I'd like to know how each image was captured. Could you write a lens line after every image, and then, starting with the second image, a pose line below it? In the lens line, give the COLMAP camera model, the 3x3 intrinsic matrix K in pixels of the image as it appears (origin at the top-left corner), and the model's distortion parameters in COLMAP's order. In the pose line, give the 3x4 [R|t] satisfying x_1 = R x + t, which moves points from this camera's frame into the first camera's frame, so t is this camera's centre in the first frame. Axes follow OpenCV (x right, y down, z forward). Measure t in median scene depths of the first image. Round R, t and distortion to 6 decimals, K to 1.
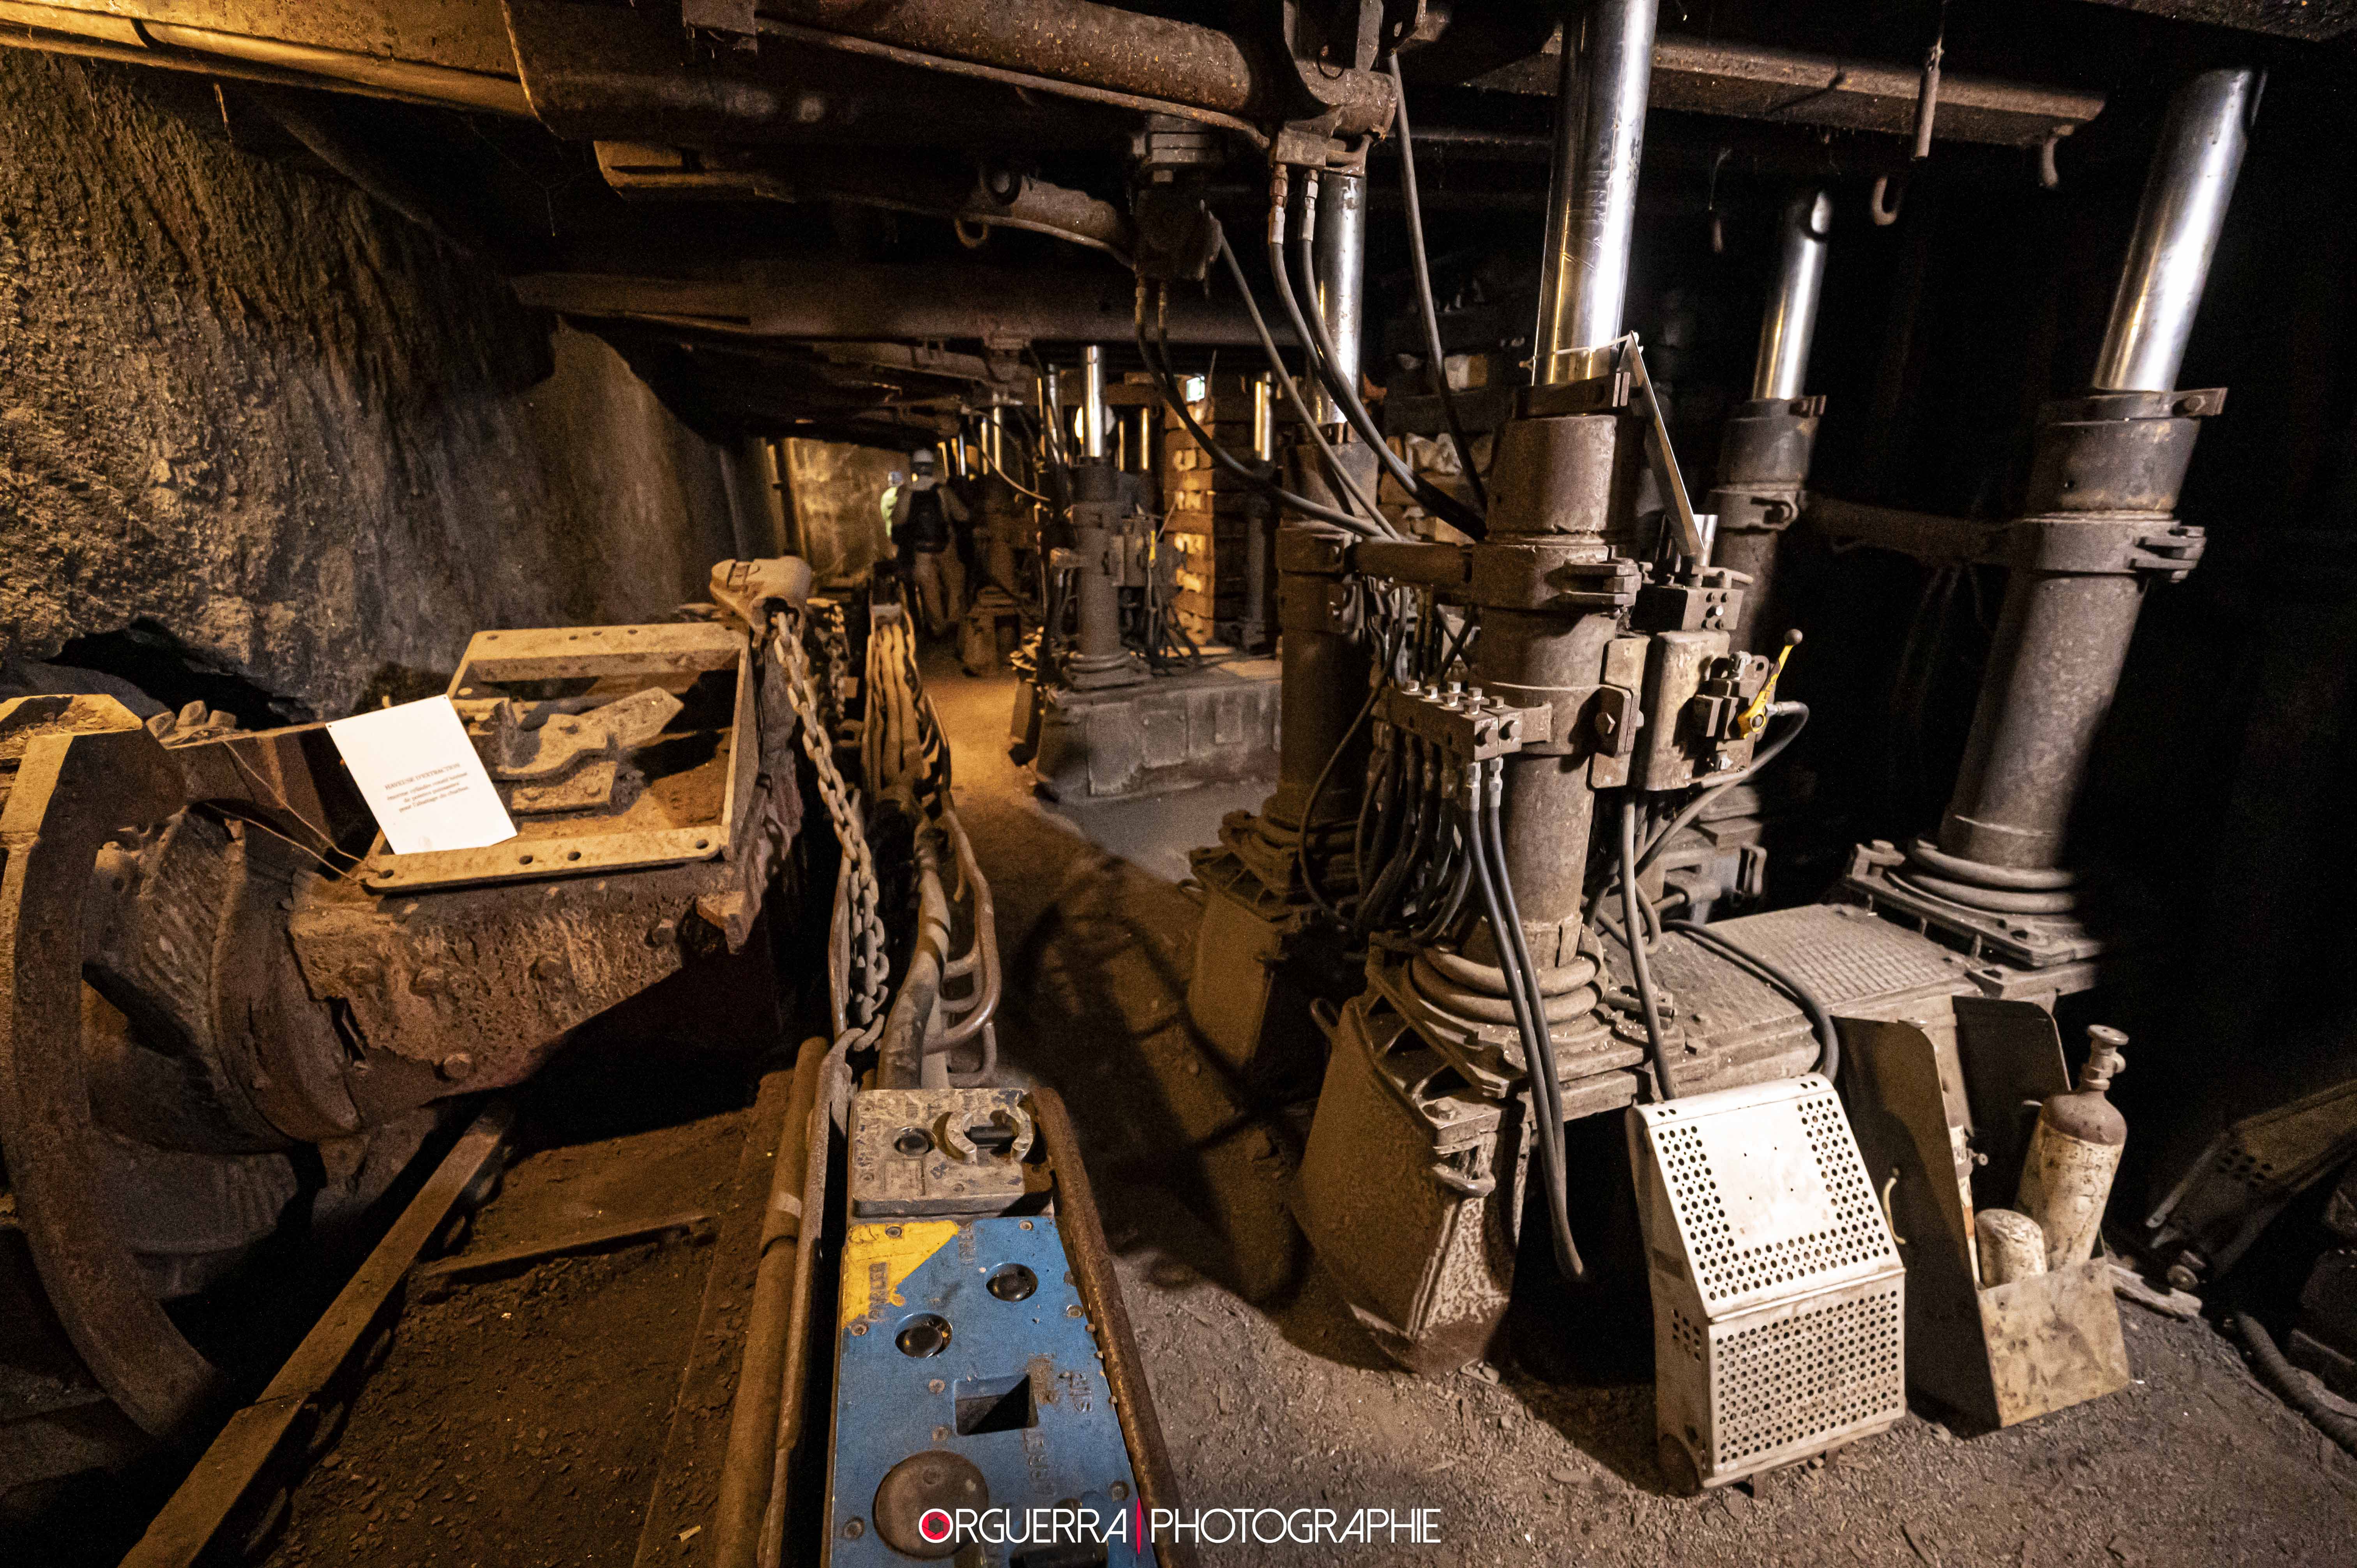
lens RADIAL K [[918.9, 0, 1182.6], [0, 918.9, 782.1], [0, 0, 1]] dist [-0.002282, -0.000245]
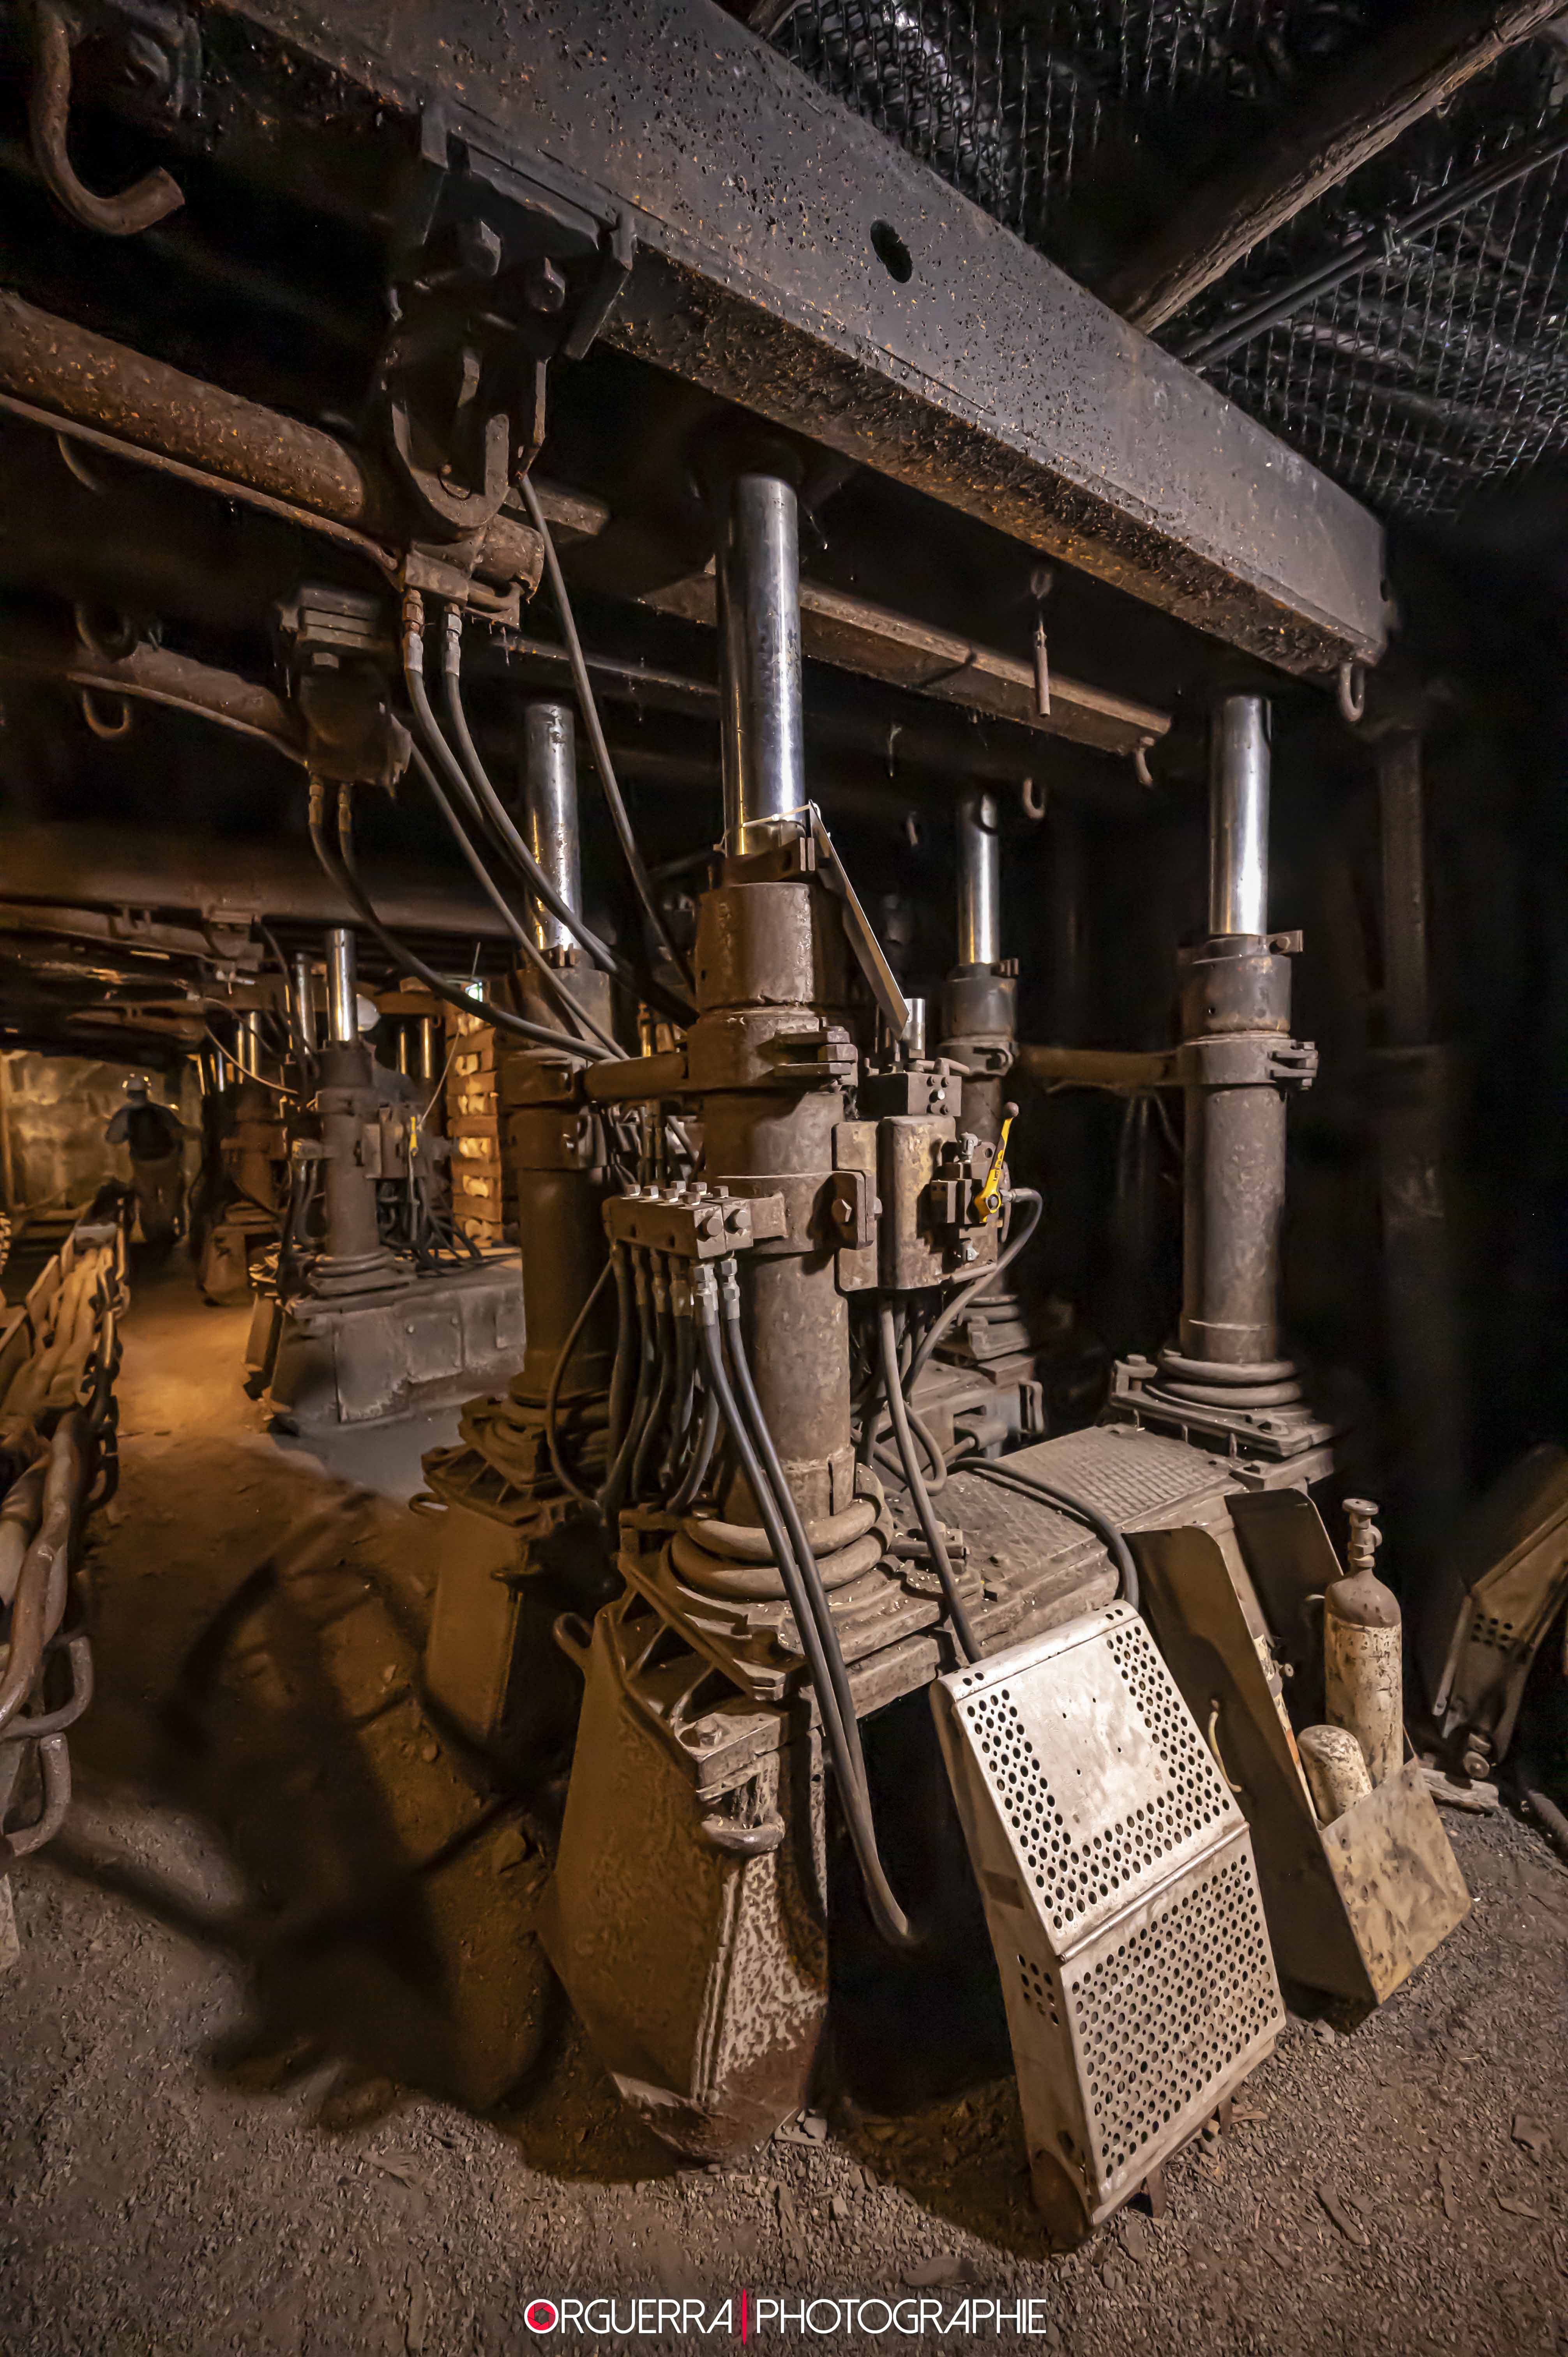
lens RADIAL K [[918.9, 0, 780.5], [0, 918.9, 1173.0], [0, 0, 1]] dist [-0.002282, -0.000245]
pose [[0.953739, -0.030985, 0.299036, 0.113232], [0.103355, 0.967840, -0.229353, 0.079862], [-0.282313, 0.249650, 0.926269, 0.150389]]
